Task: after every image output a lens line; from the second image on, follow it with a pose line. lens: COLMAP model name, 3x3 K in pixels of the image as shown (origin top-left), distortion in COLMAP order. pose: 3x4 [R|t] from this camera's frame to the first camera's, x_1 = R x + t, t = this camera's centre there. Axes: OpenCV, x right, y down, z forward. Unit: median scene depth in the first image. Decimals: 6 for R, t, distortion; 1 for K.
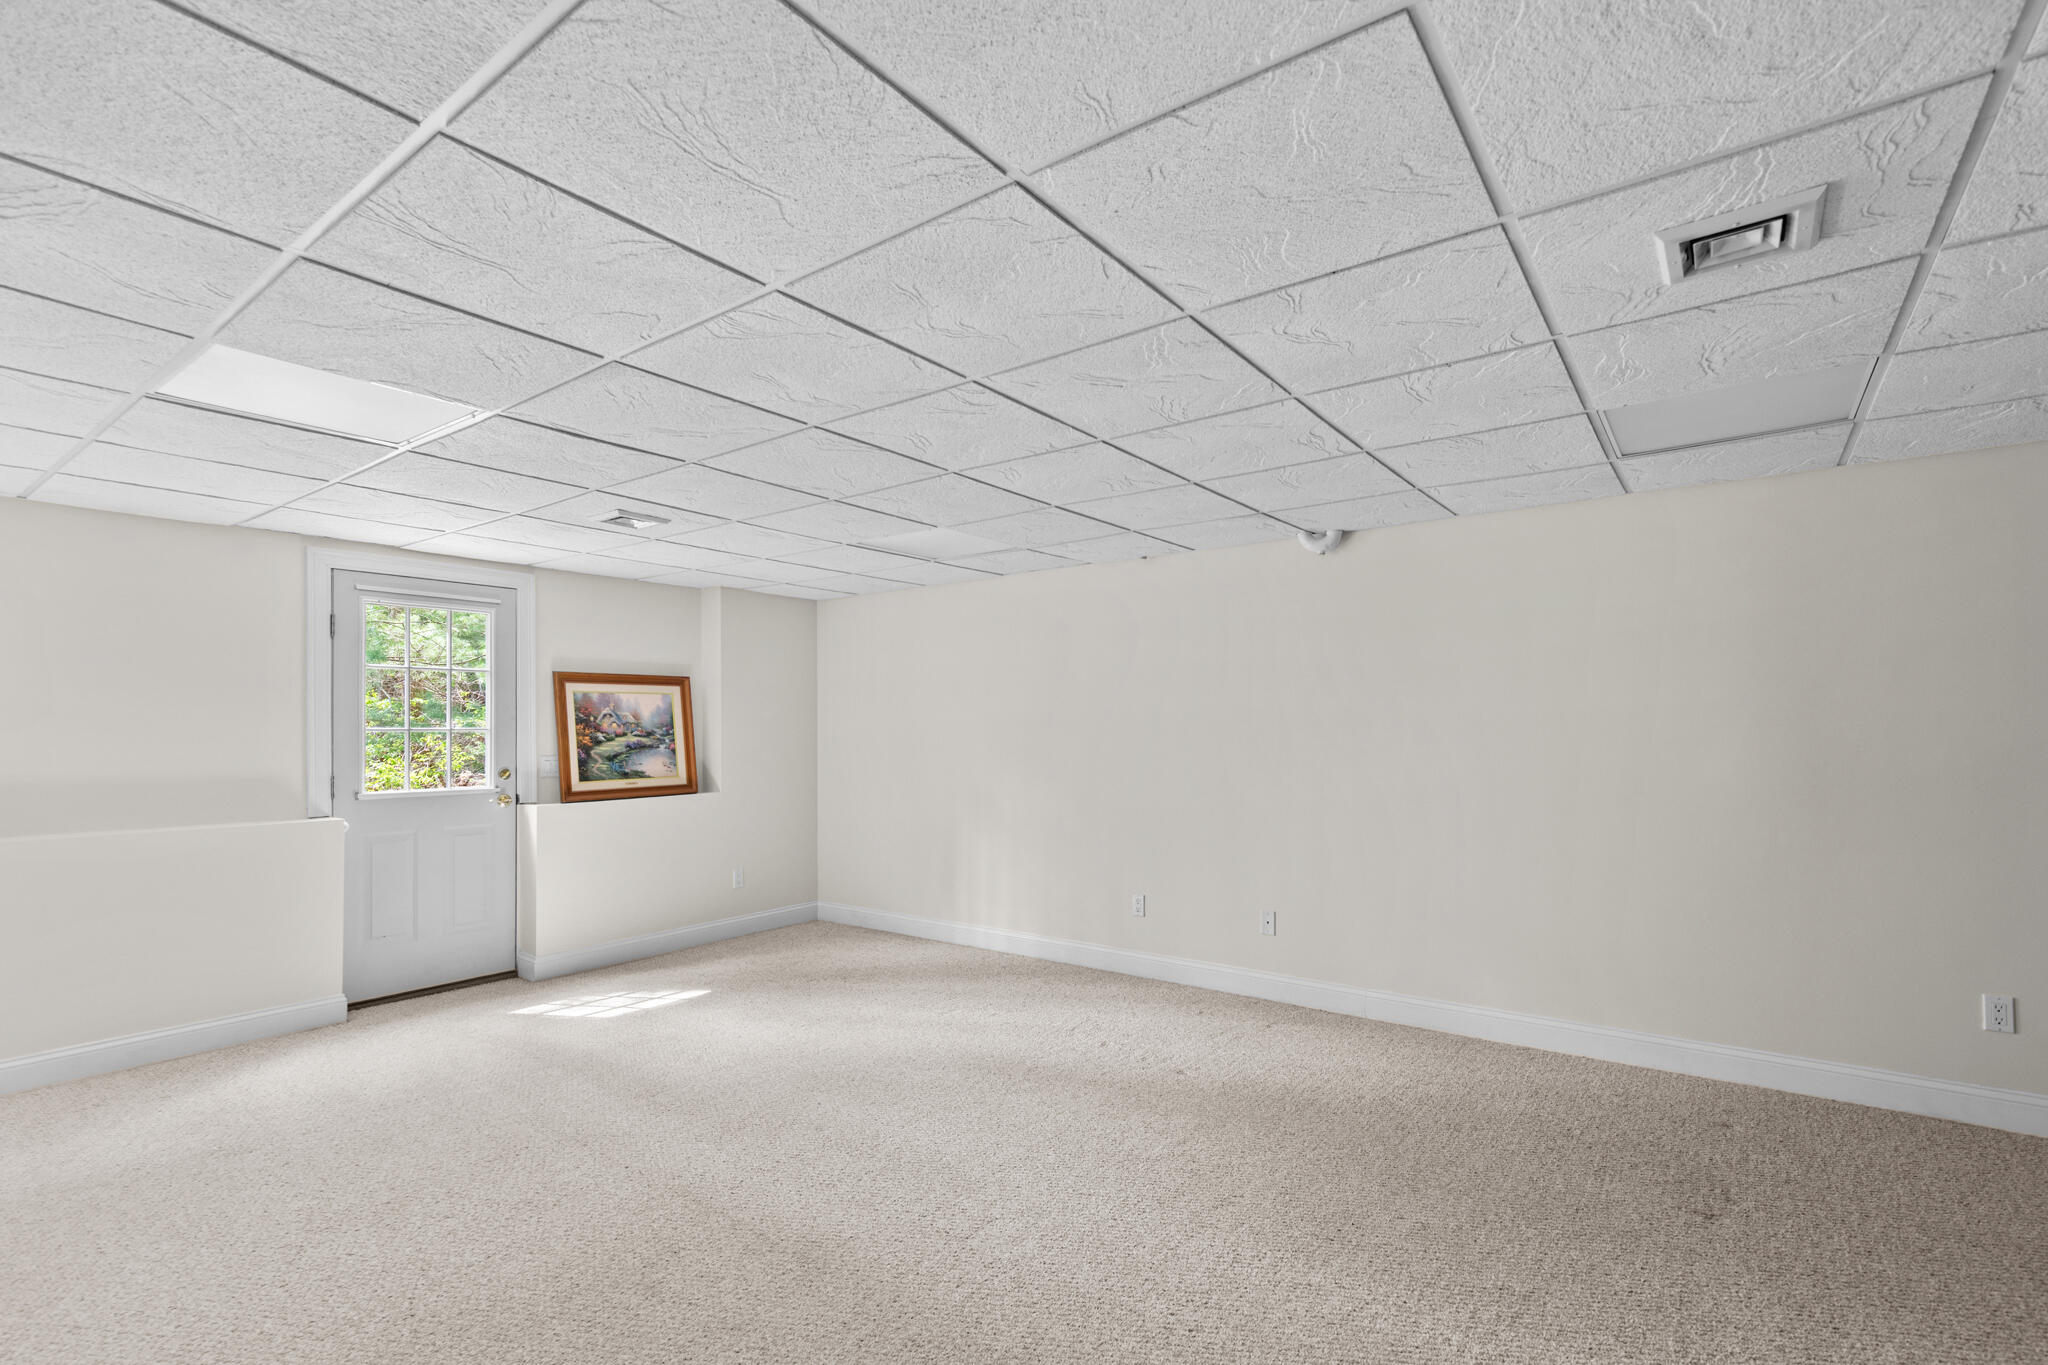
lens RADIAL K [[933.8, 0, 1063.4], [0, 933.8, 723.5], [0, 0, 1]] dist [0.015431, -0.000949]
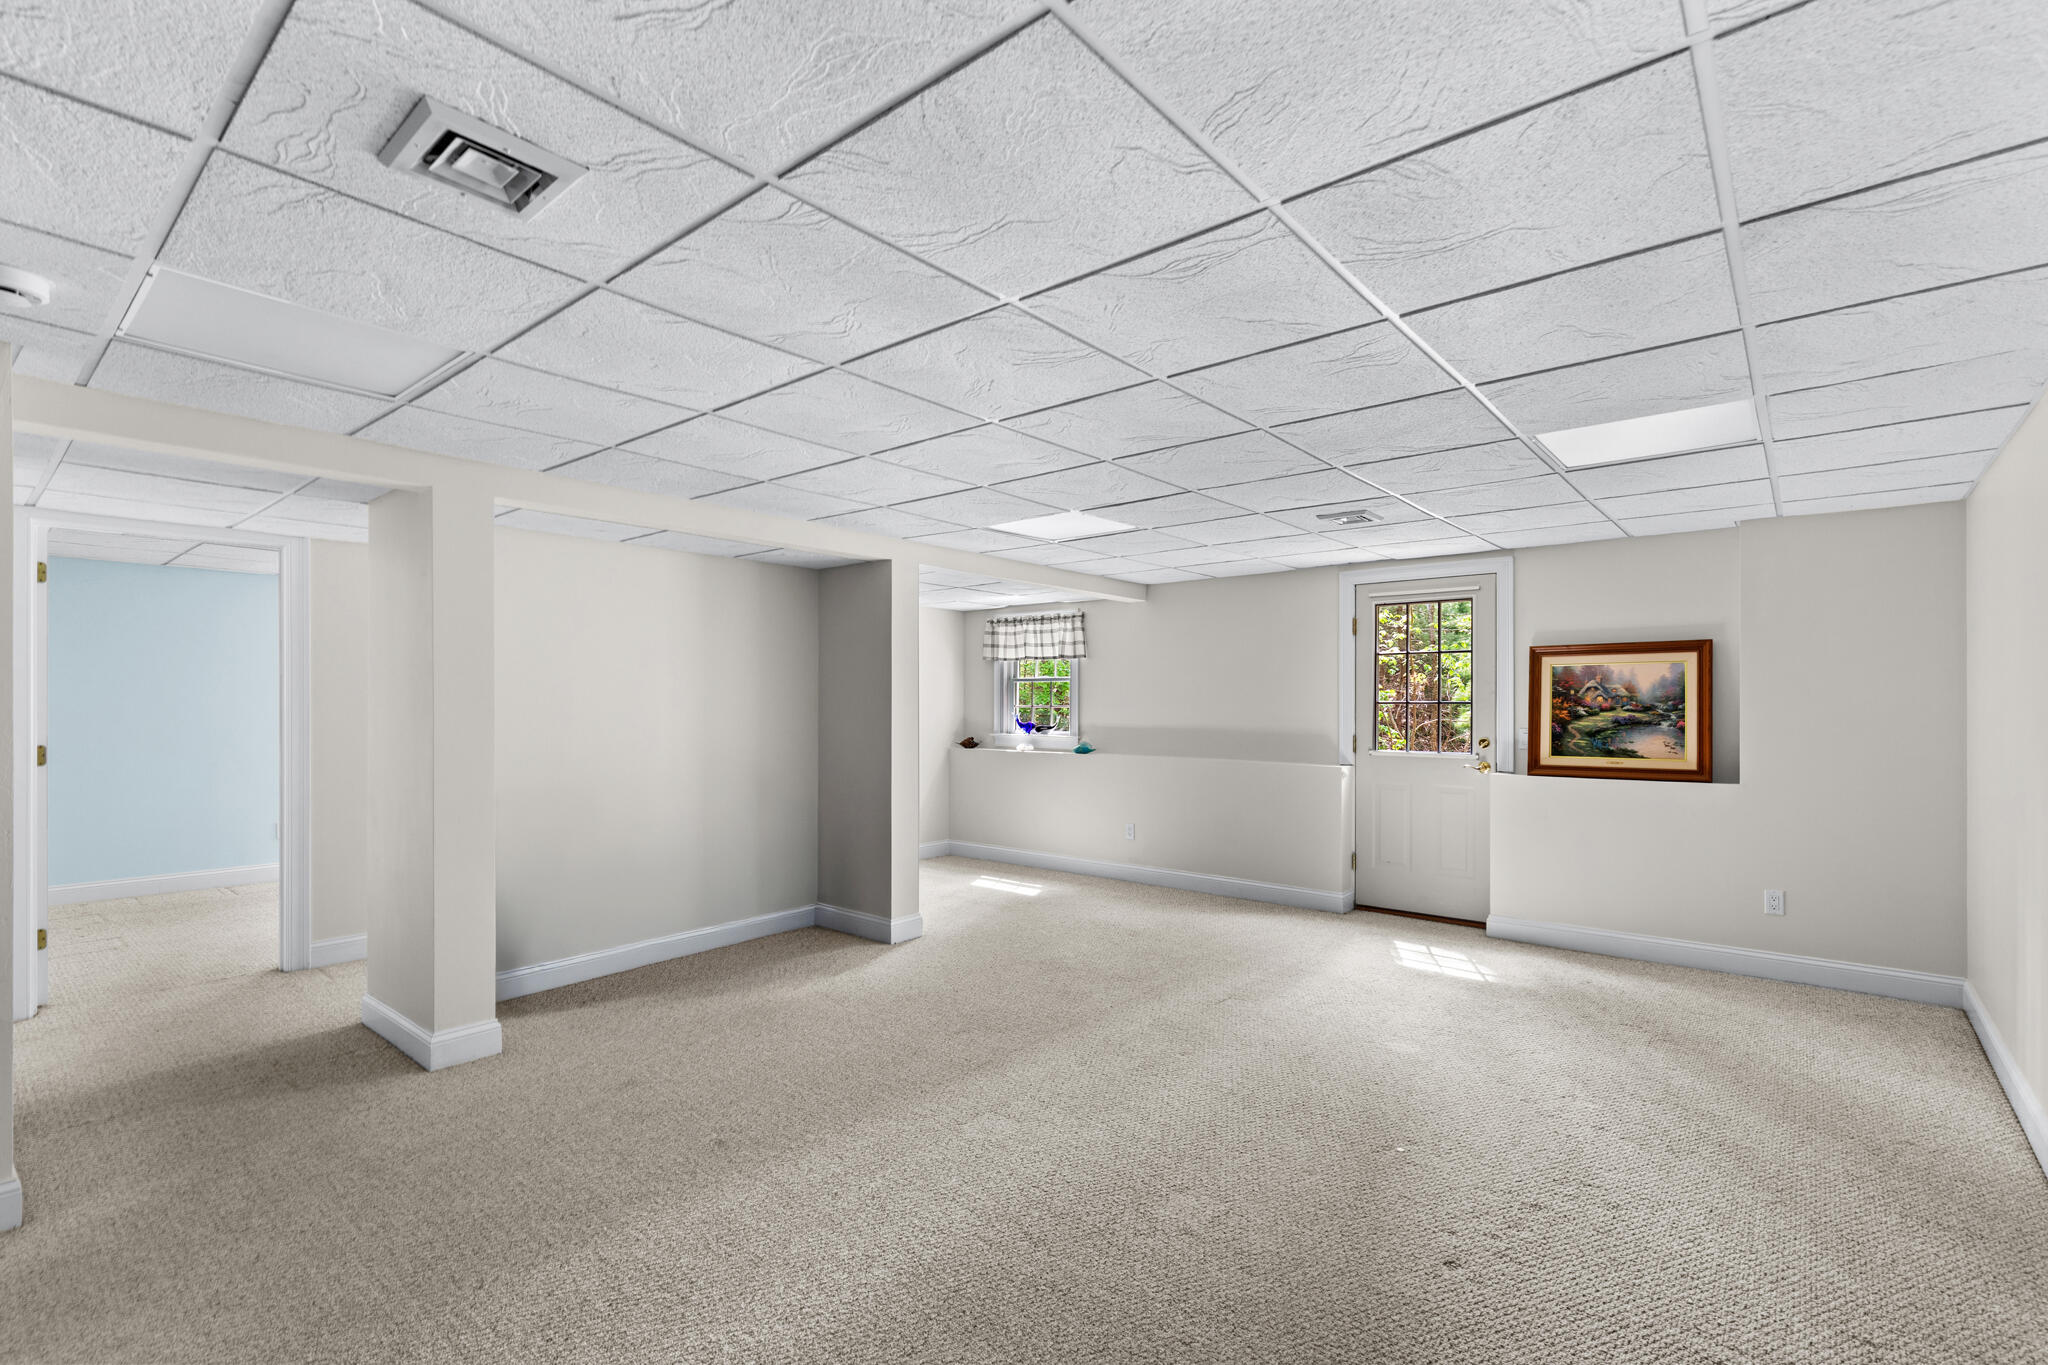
lens RADIAL K [[933.8, 0, 1027.8], [0, 933.8, 696.6], [0, 0, 1]] dist [0.015431, -0.000949]
pose [[-0.077750, -0.002957, -0.996969, 0.502788], [0.003333, 0.999989, -0.003226, 0.000647], [0.996967, -0.003574, -0.077739, 0.507195]]
